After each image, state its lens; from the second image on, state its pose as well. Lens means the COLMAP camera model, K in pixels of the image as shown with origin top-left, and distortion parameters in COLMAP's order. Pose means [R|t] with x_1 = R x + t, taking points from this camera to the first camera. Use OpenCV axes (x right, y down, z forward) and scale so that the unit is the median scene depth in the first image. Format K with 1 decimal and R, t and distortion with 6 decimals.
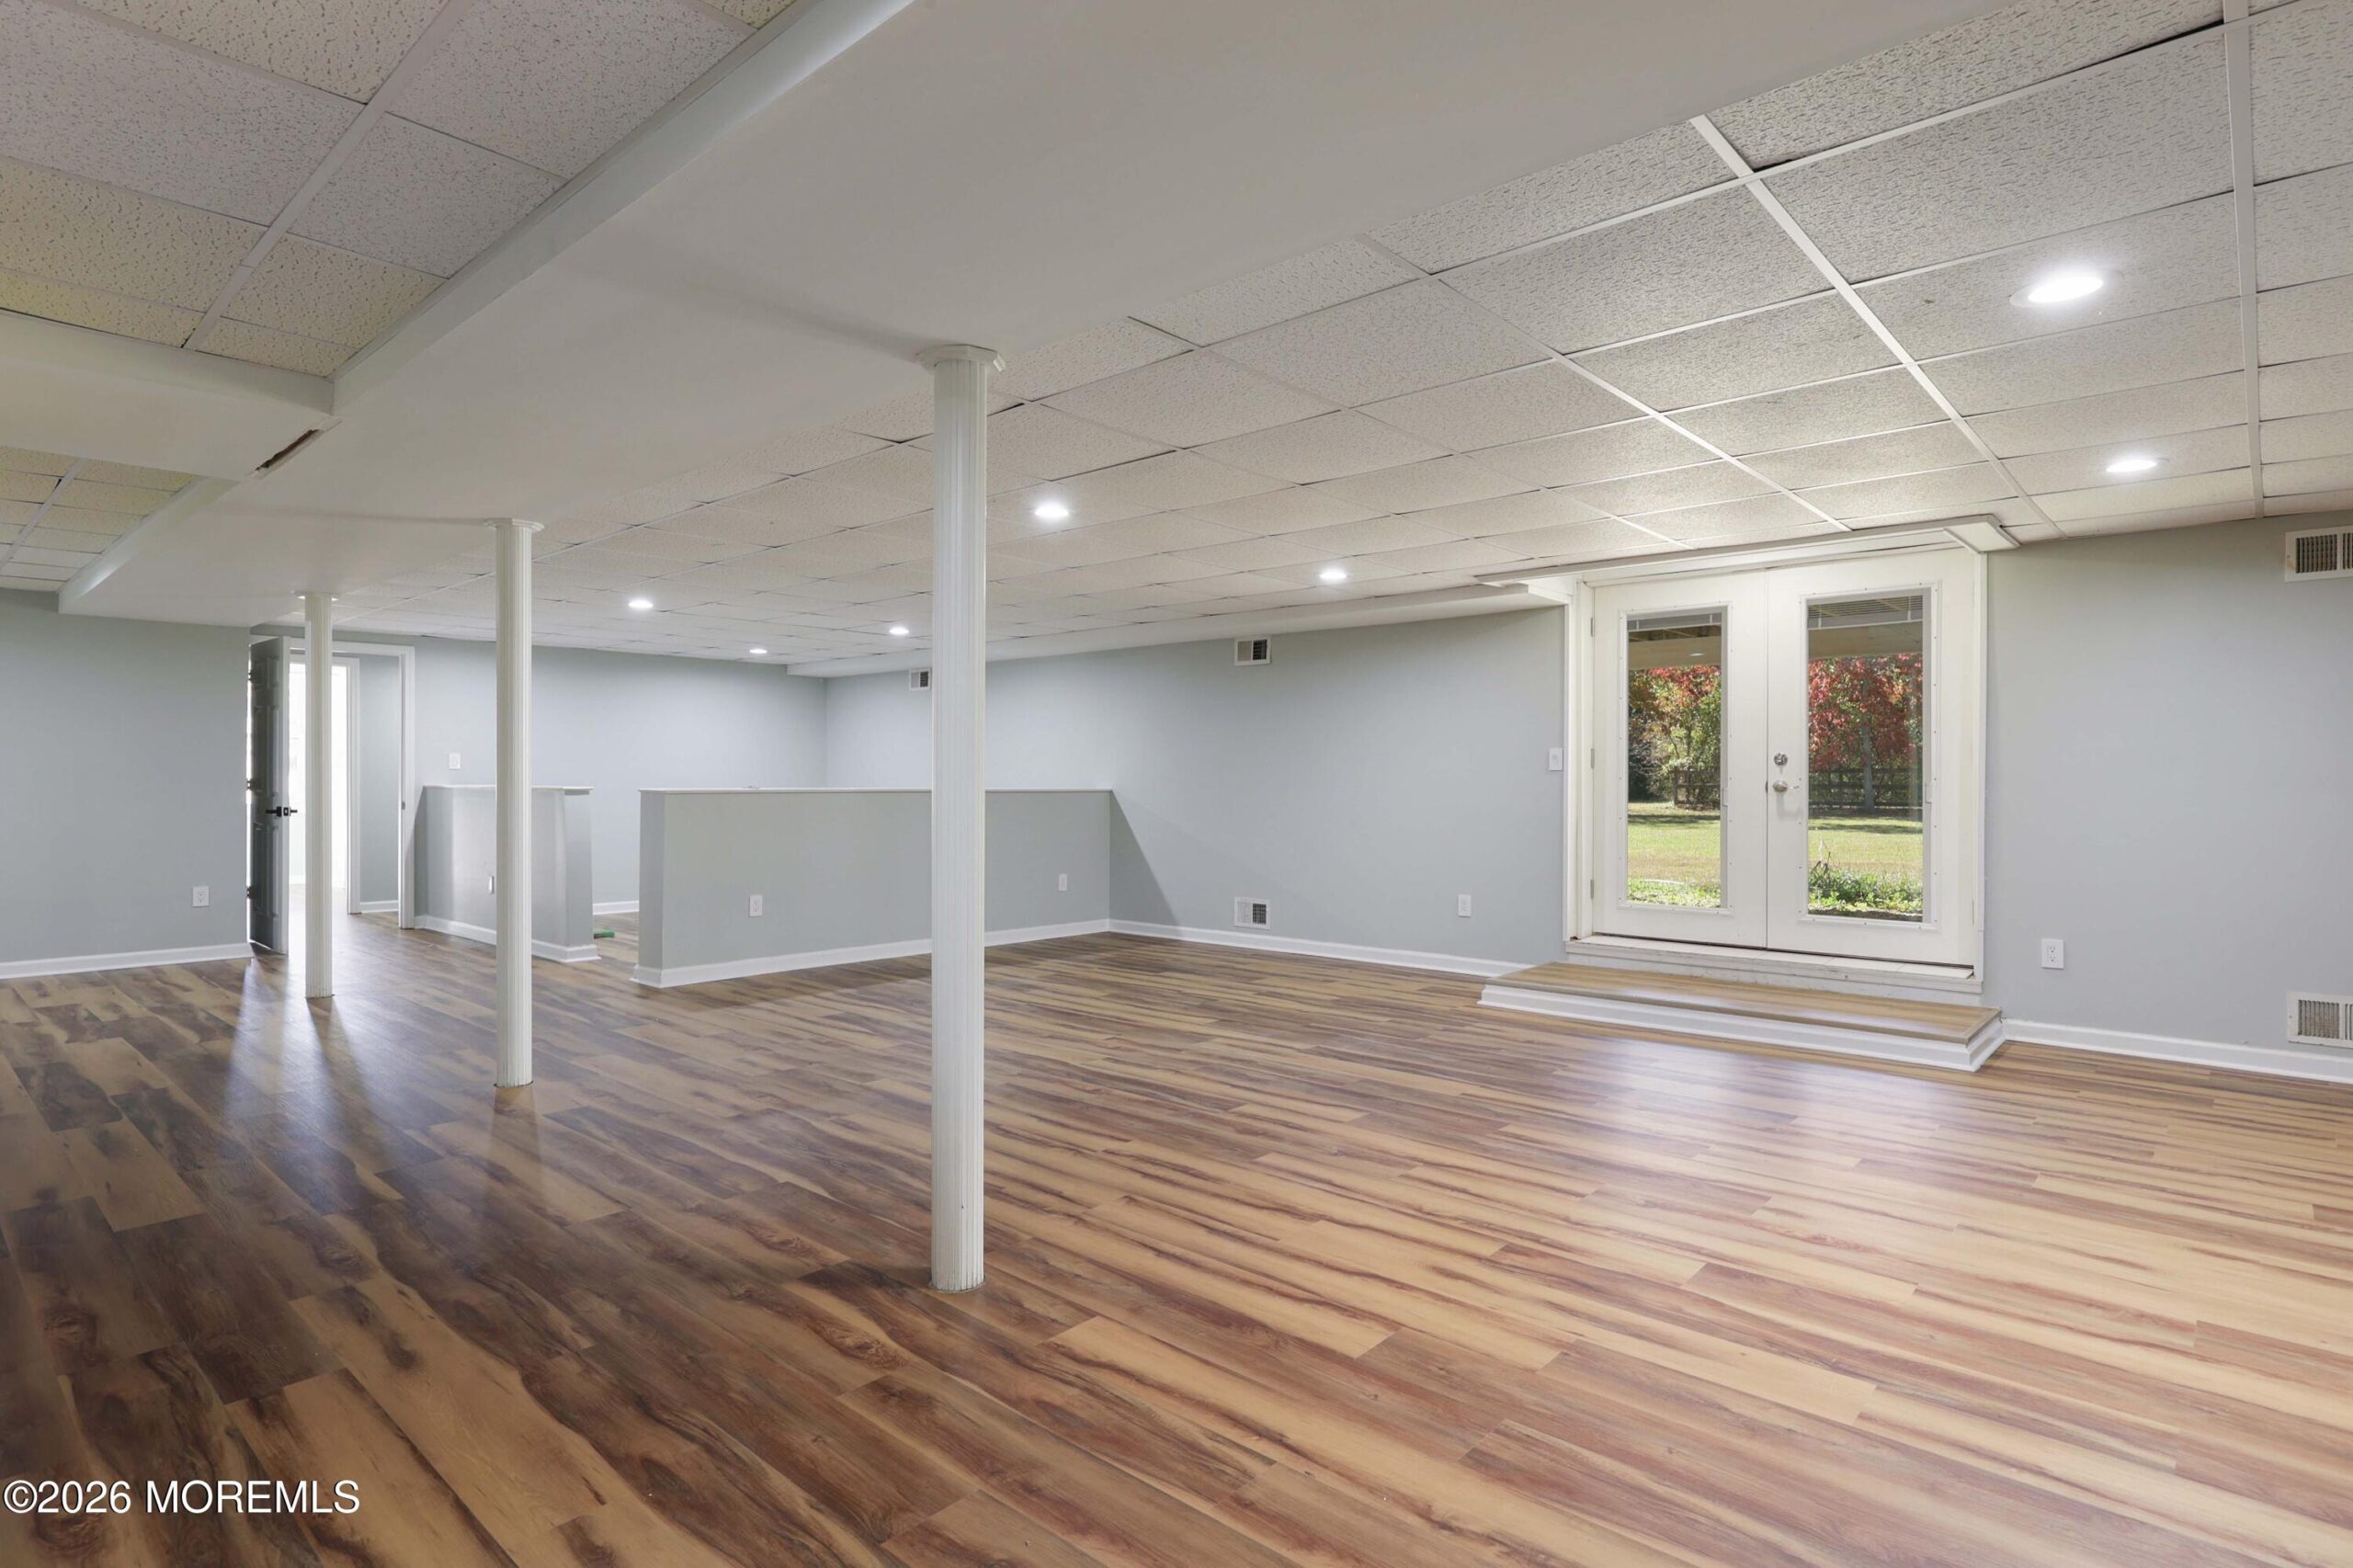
lens RADIAL K [[1208.9, 0, 1180.6], [0, 1208.9, 780.2], [0, 0, 1]] dist [0.002539, 0.000409]
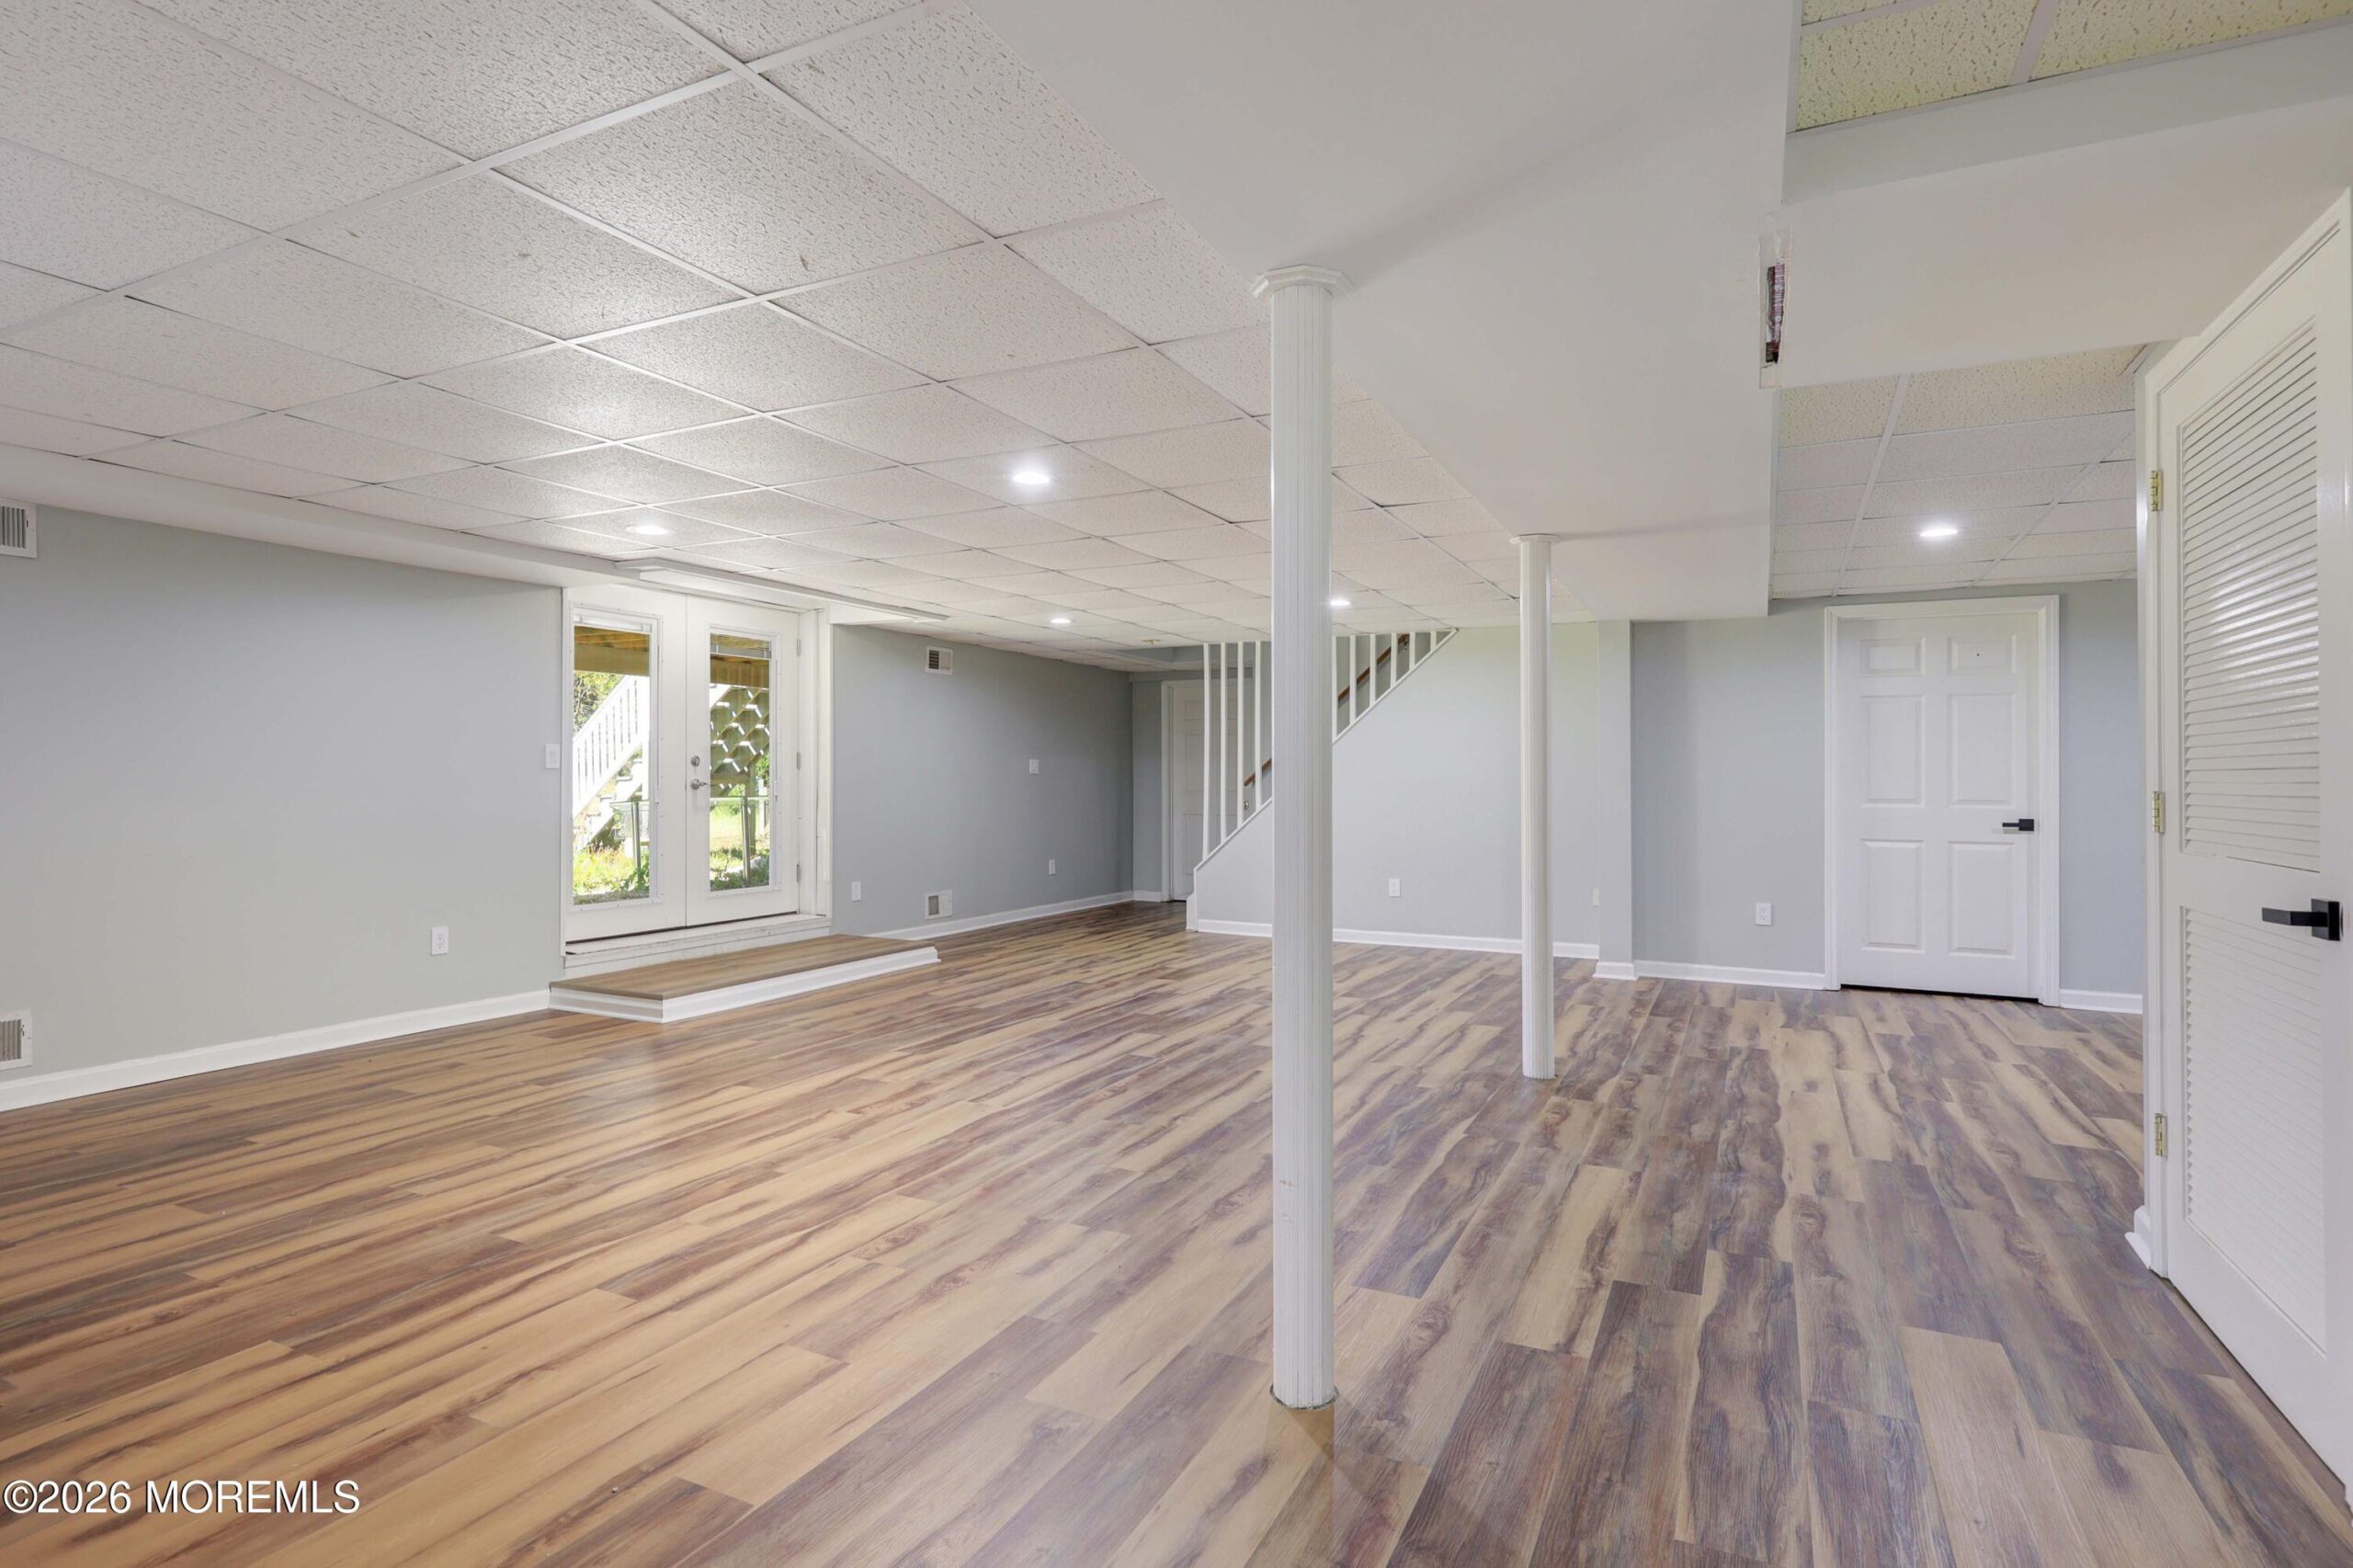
lens RADIAL K [[1208.9, 0, 1183.6], [0, 1208.9, 779.9], [0, 0, 1]] dist [0.002539, 0.000409]
pose [[-0.282426, -0.004125, 0.959280, -1.468649], [-0.002499, 0.999991, 0.003564, -0.008290], [-0.959286, -0.001391, -0.282434, 1.716746]]
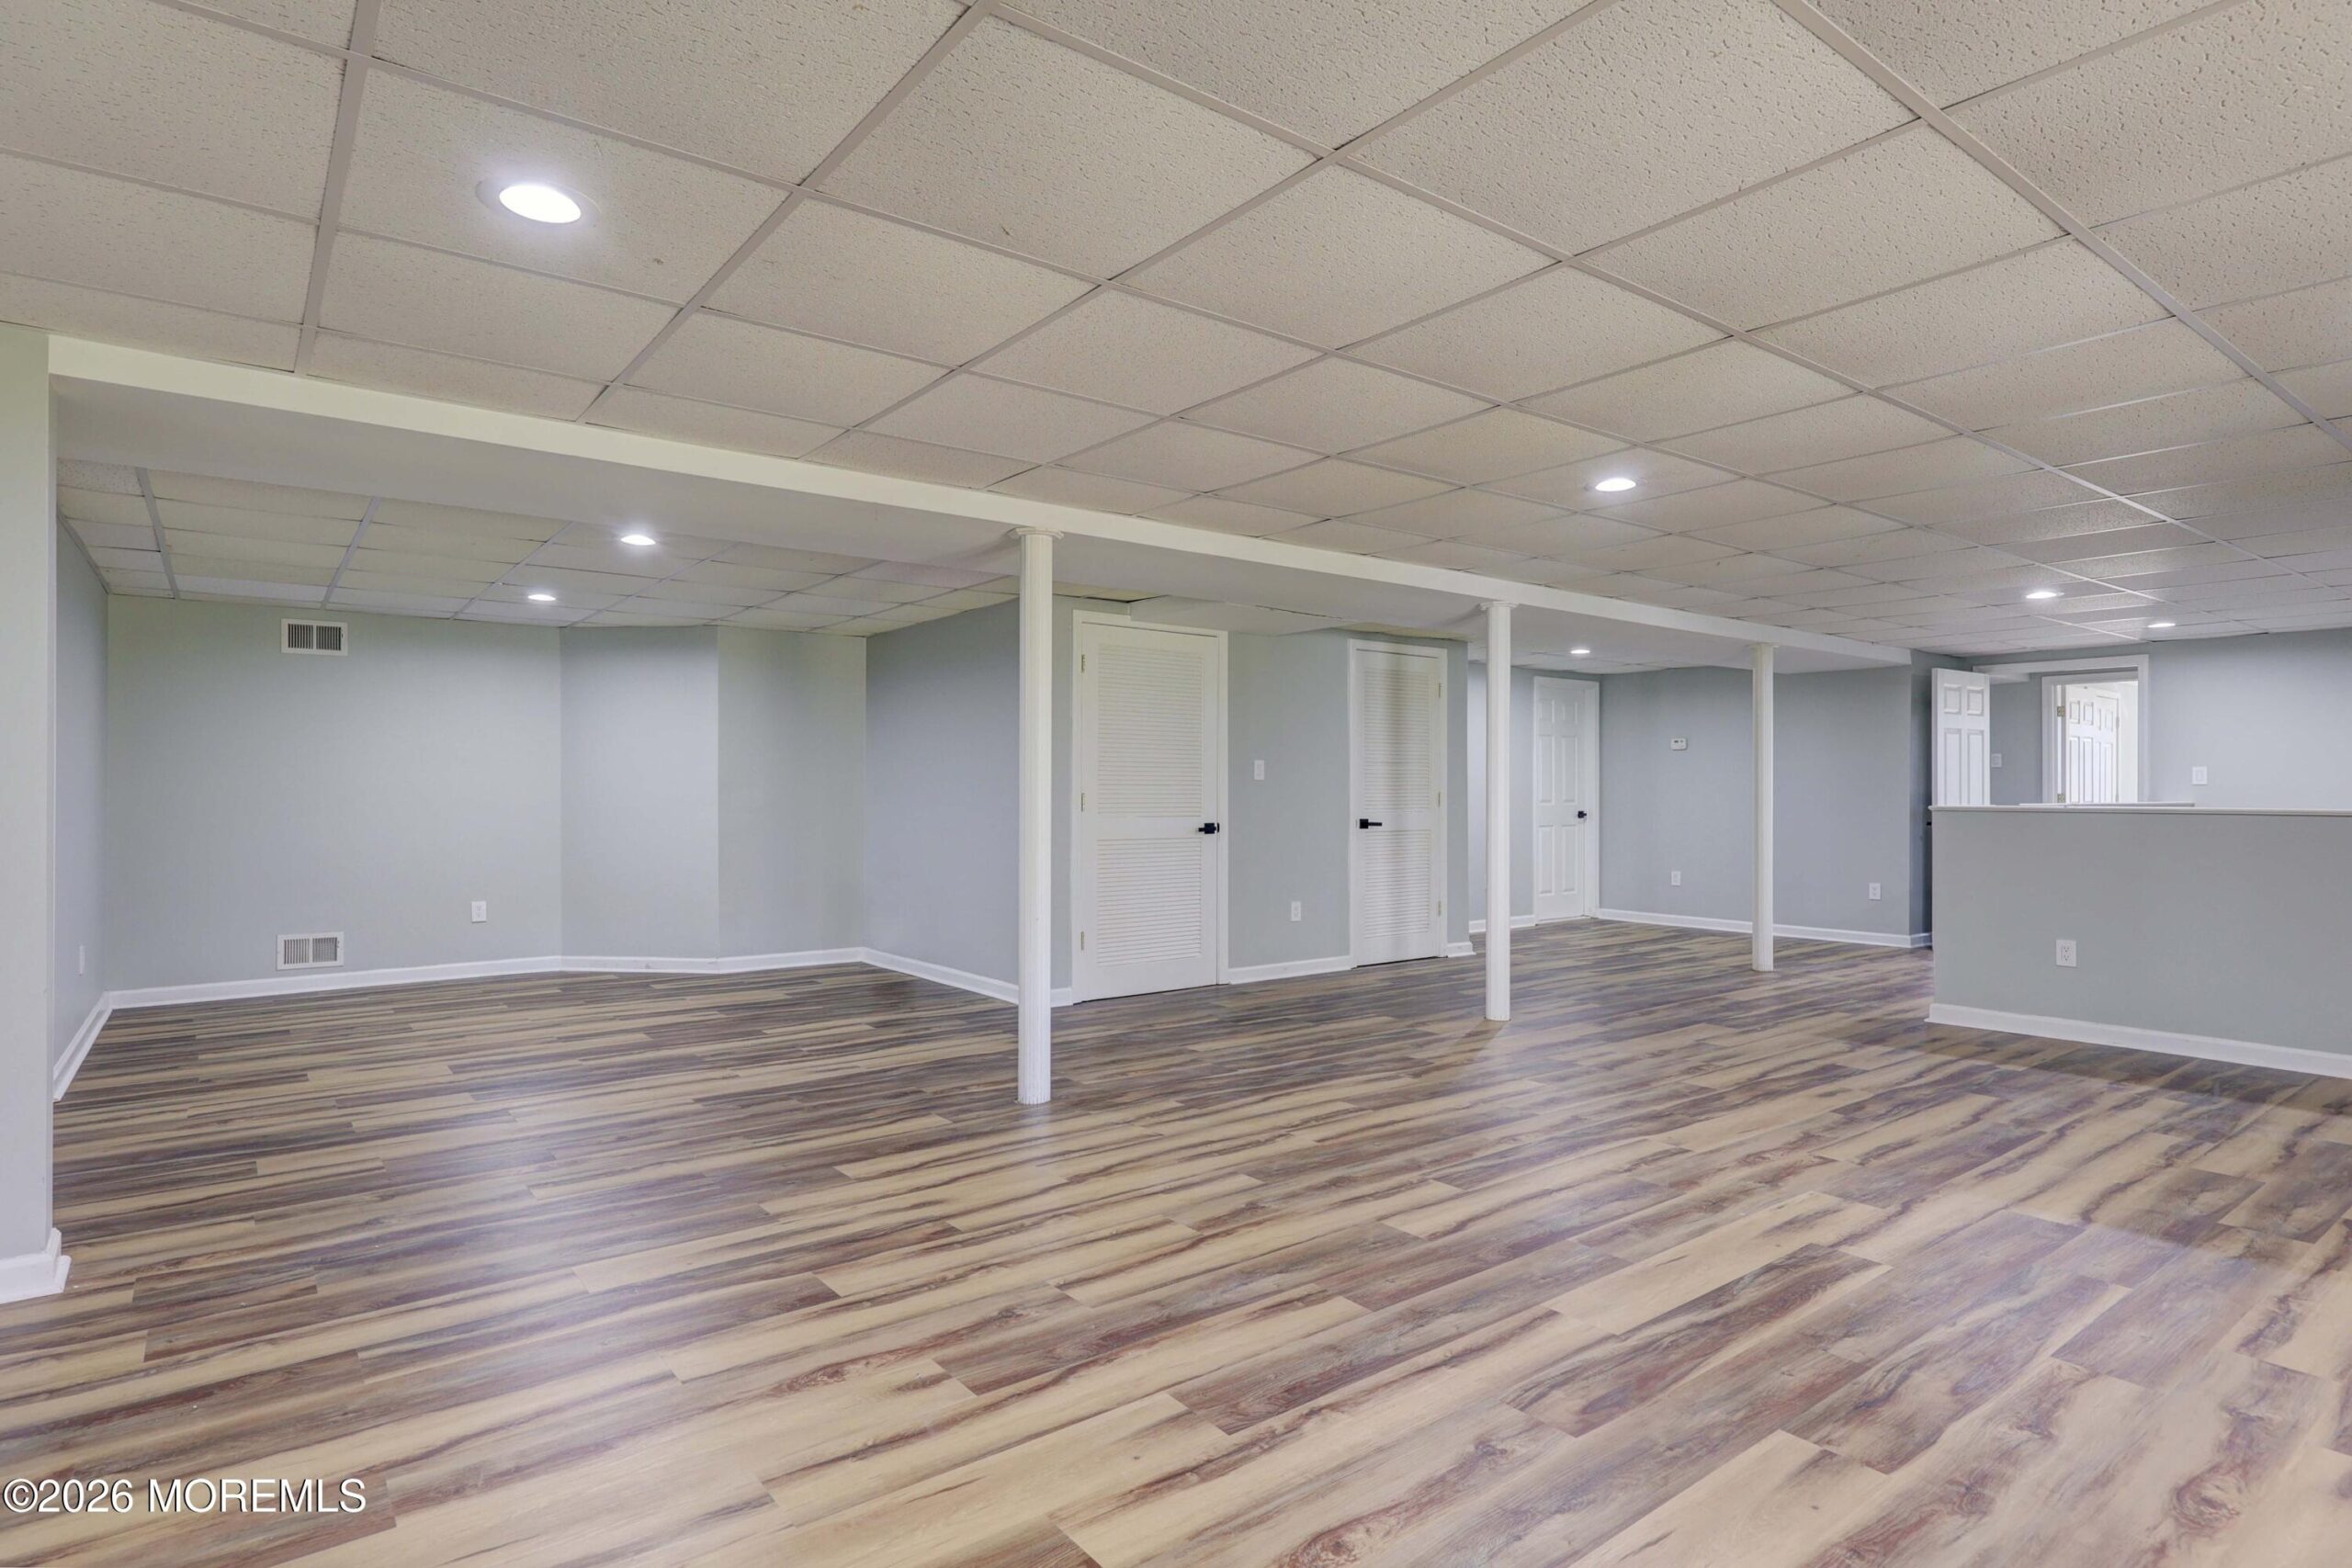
lens RADIAL K [[1208.2, 0, 1154.3], [0, 1208.2, 786.9], [0, 0, 1]] dist [0.002539, 0.000409]
pose [[-0.186041, -0.005618, -0.982526, 1.174381], [-0.002832, 0.999983, -0.005181, 0.008642], [0.982538, 0.001818, -0.186054, 1.264863]]
